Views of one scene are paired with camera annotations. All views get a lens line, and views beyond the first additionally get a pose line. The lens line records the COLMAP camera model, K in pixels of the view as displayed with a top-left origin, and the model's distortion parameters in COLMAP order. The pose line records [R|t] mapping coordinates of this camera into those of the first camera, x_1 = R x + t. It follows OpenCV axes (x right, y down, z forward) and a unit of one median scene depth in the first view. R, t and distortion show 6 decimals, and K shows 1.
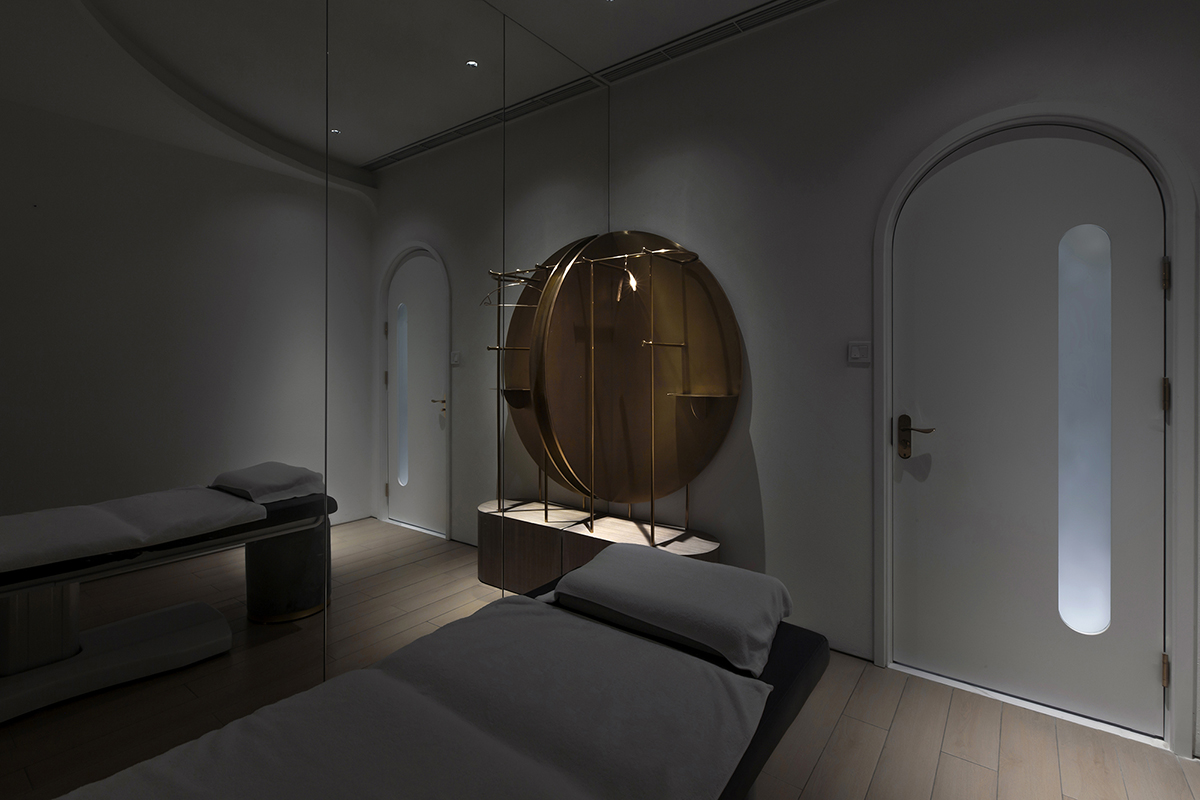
lens RADIAL K [[555.7, 0, 603.4], [0, 555.7, 370.4], [0, 0, 1]] dist [-0.002781, 0.000377]
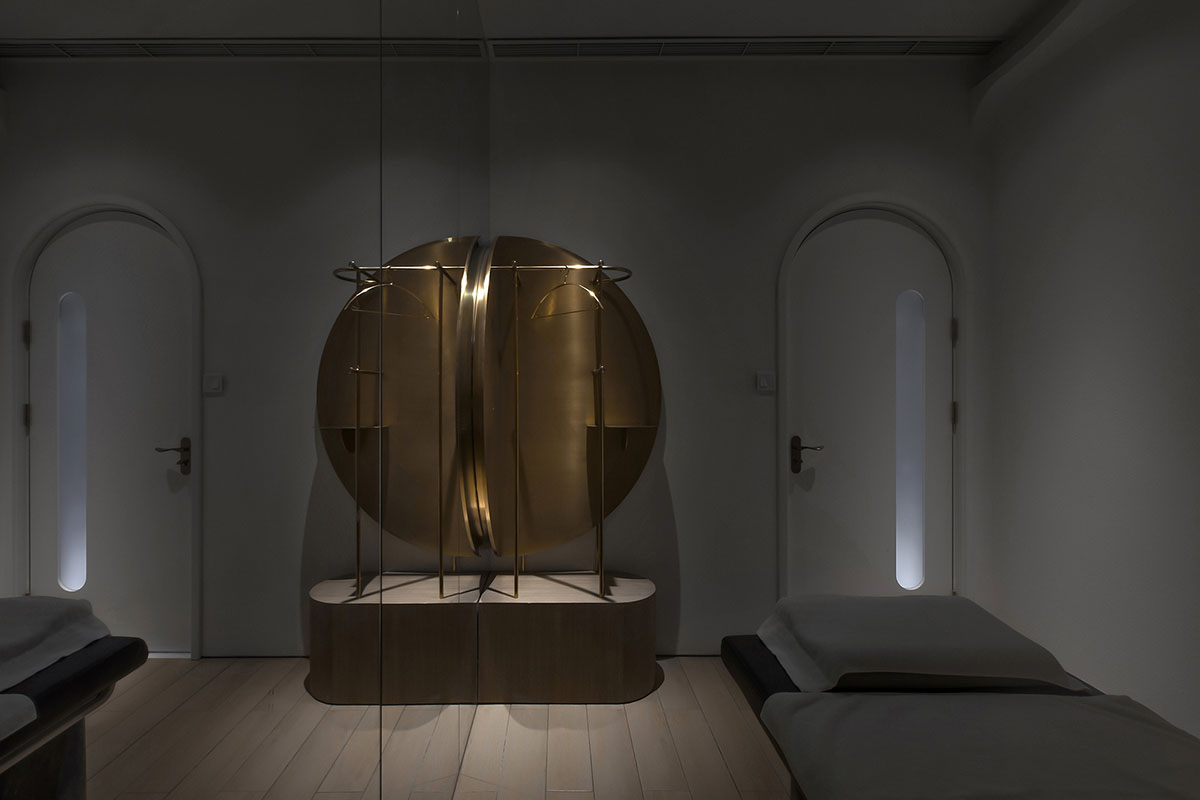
lens RADIAL K [[555.7, 0, 599.2], [0, 555.7, 393.5], [0, 0, 1]] dist [-0.002781, 0.000377]
pose [[0.803470, -0.004503, 0.595328, -0.423951], [0.007168, 0.999972, -0.002110, -0.008097], [-0.595302, 0.005962, 0.803480, 0.274416]]
